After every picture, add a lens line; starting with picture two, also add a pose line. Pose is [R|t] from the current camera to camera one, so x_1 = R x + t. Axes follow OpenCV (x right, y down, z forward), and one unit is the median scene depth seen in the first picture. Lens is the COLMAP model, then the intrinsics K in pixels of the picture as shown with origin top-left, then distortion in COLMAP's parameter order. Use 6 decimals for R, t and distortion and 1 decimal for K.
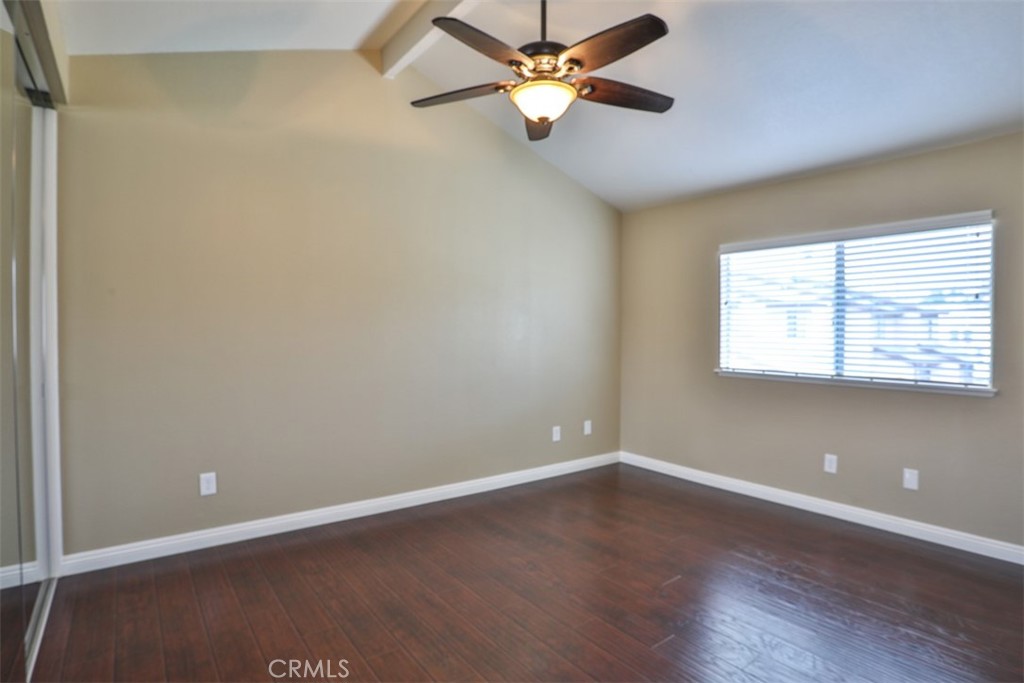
lens RADIAL K [[524.0, 0, 509.1], [0, 524.0, 339.7], [0, 0, 1]] dist [-0.076605, 0.033843]
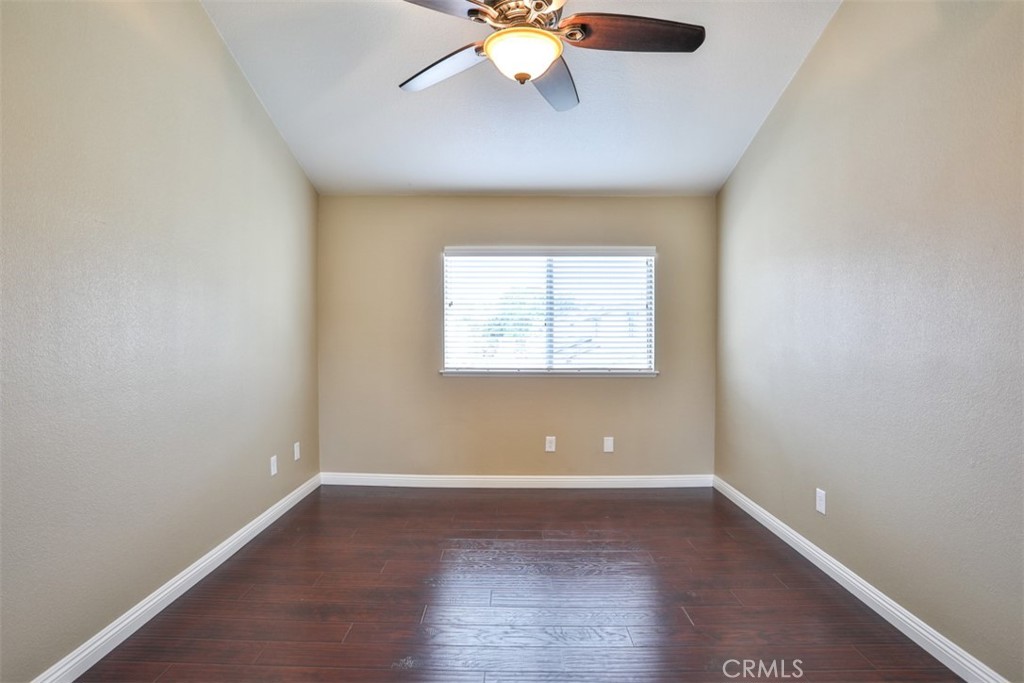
lens RADIAL K [[524.0, 0, 509.1], [0, 524.0, 339.7], [0, 0, 1]] dist [-0.076605, 0.033843]
pose [[0.618932, -0.018643, 0.785223, -0.373200], [0.016135, 0.999809, 0.011020, -0.011987], [-0.785278, 0.005849, 0.619115, 0.320509]]
